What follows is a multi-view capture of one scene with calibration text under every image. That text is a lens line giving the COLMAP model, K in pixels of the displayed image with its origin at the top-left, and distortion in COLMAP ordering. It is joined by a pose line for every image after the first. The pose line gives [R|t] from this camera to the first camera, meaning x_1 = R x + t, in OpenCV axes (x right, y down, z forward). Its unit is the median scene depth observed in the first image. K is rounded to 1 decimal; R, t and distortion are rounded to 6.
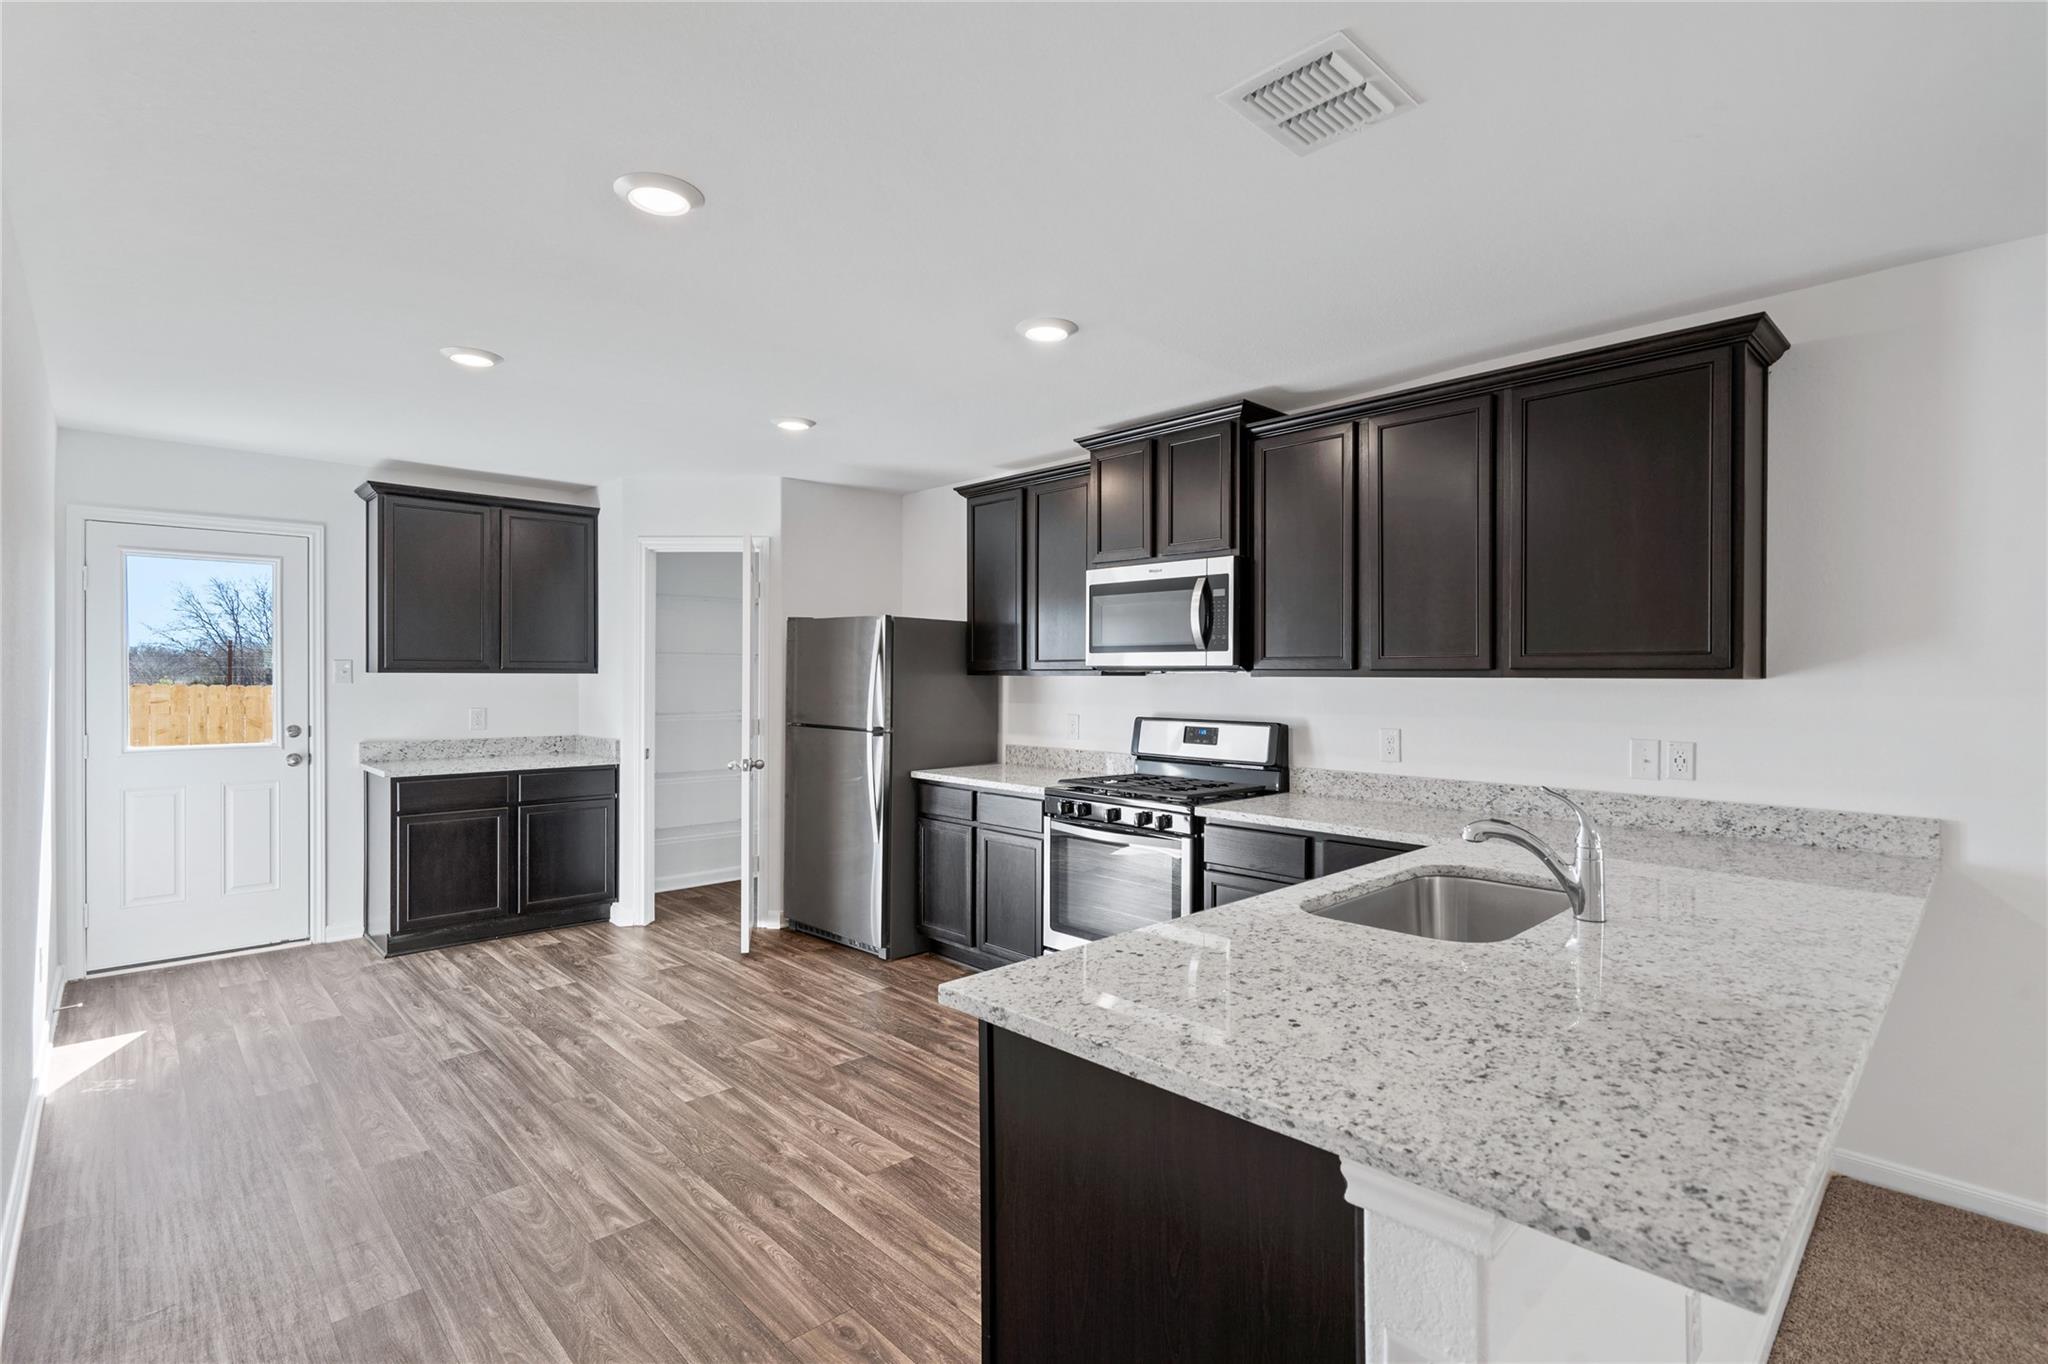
lens RADIAL K [[983.4, 0, 1024.0], [0, 983.4, 682.0], [0, 0, 1]] dist [-0.000186, 0.000041]
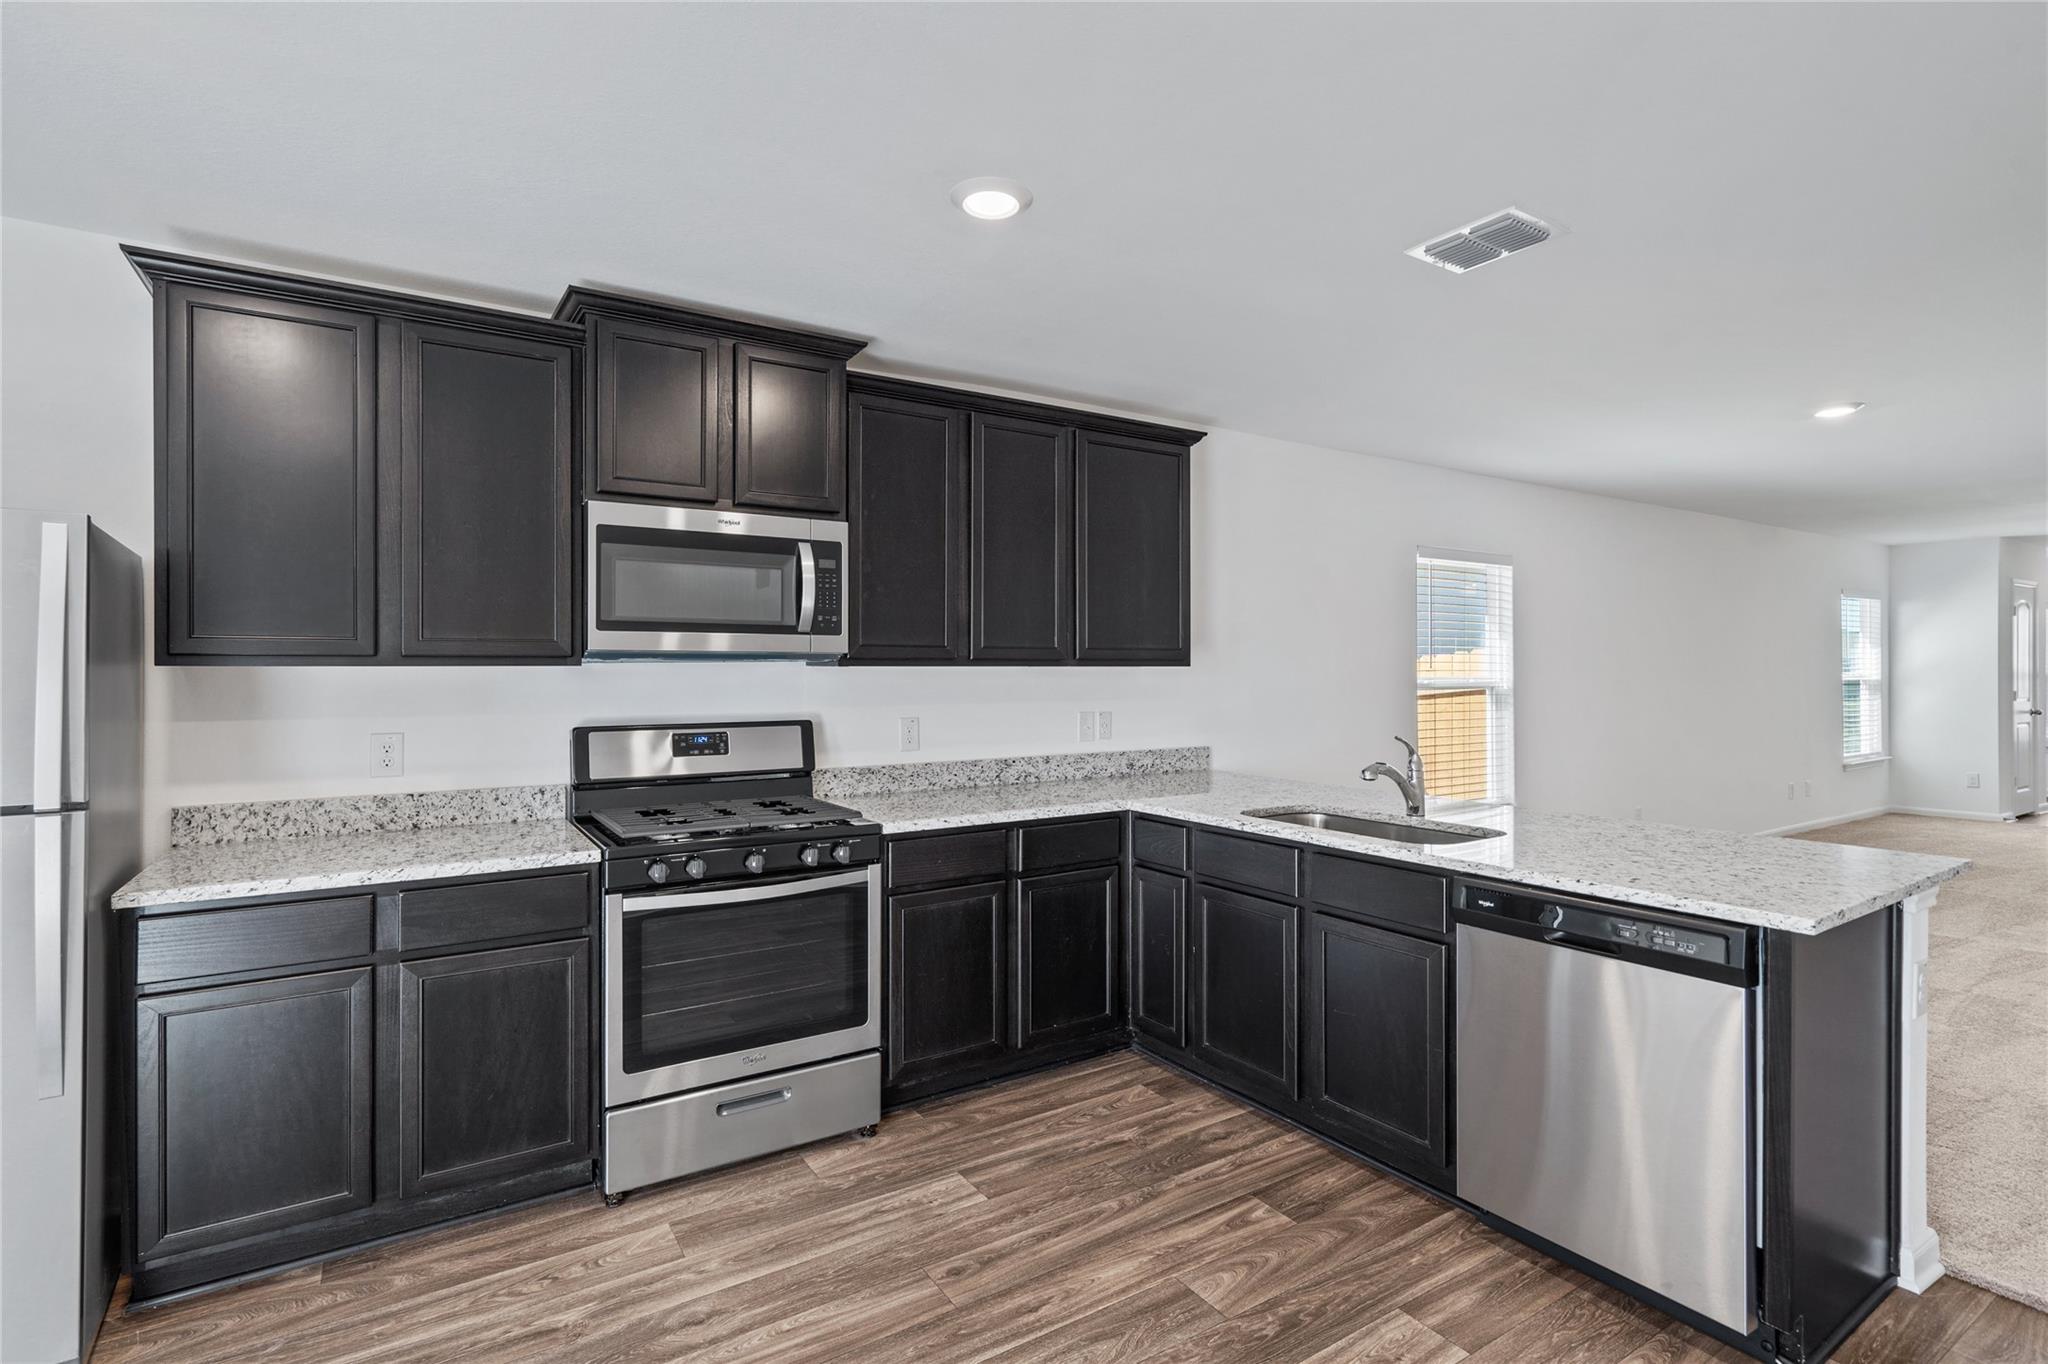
lens RADIAL K [[983.4, 0, 1024.0], [0, 983.4, 682.0], [0, 0, 1]] dist [-0.000186, 0.000041]
pose [[0.179027, -0.010569, 0.983787, -0.589649], [0.013879, 0.999870, 0.008217, 0.003831], [-0.983746, 0.012183, 0.179150, 0.694869]]
